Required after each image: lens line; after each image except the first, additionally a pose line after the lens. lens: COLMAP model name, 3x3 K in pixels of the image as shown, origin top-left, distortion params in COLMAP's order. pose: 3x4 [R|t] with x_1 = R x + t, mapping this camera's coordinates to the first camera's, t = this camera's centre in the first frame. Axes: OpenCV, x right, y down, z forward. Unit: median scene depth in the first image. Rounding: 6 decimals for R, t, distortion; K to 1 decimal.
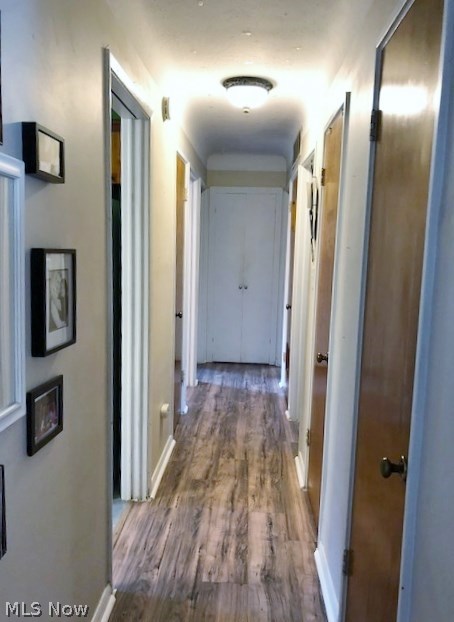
lens RADIAL K [[551.8, 0, 225.1], [0, 551.8, 310.4], [0, 0, 1]] dist [0.050812, 0.047314]
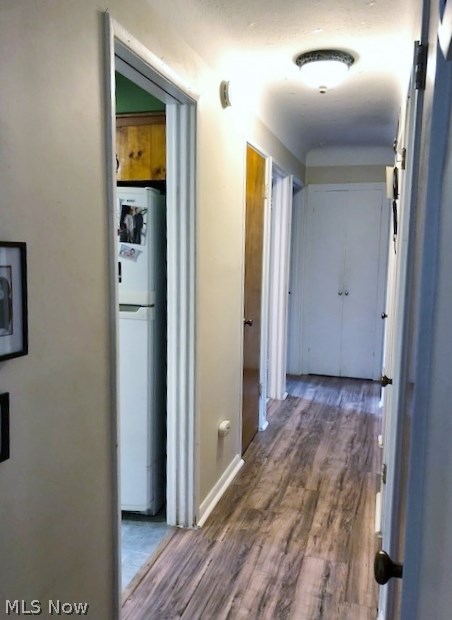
lens RADIAL K [[550.0, 0, 227.2], [0, 550.0, 311.1], [0, 0, 1]] dist [0.050812, 0.047314]
pose [[0.971585, 0.018397, -0.235976, 0.108315], [-0.020880, 0.999750, -0.008028, -0.003063], [0.235769, 0.012727, 0.971726, 0.124516]]
